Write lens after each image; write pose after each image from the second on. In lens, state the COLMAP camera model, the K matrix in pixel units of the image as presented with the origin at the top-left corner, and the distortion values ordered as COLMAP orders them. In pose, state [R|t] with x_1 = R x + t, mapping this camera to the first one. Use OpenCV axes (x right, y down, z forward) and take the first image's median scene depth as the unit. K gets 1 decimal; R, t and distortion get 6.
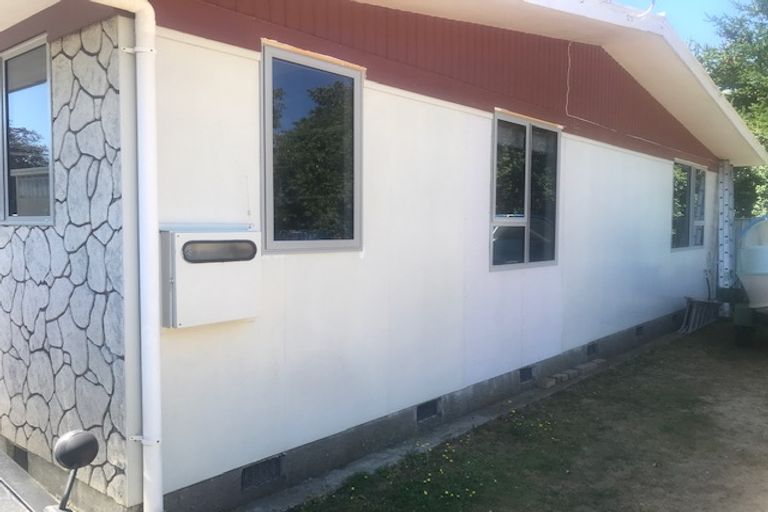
lens RADIAL K [[627.3, 0, 384.0], [0, 627.3, 256.0], [0, 0, 1]] dist [0.012778, 0.001186]
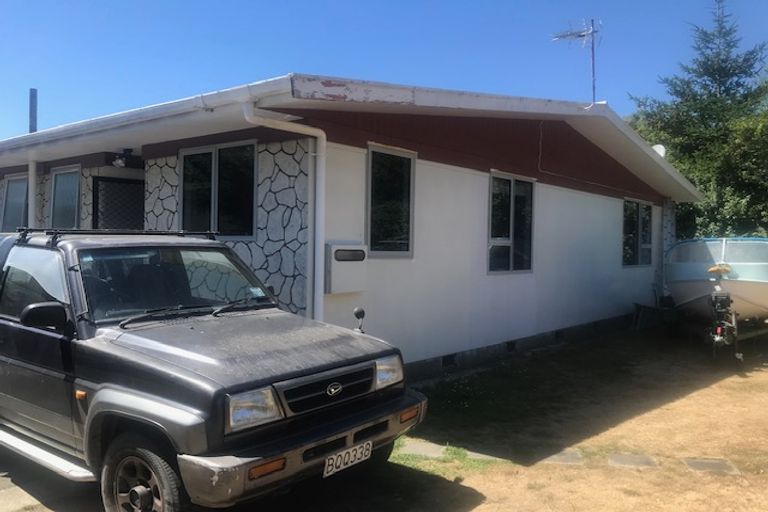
lens RADIAL K [[618.0, 0, 383.4], [0, 618.0, 247.4], [0, 0, 1]] dist [0.079753, -0.138273]
pose [[0.999828, 0.010829, 0.015034, -0.111582], [-0.010075, 0.998728, -0.049397, 0.035570], [-0.015550, 0.049237, 0.998666, -0.524613]]
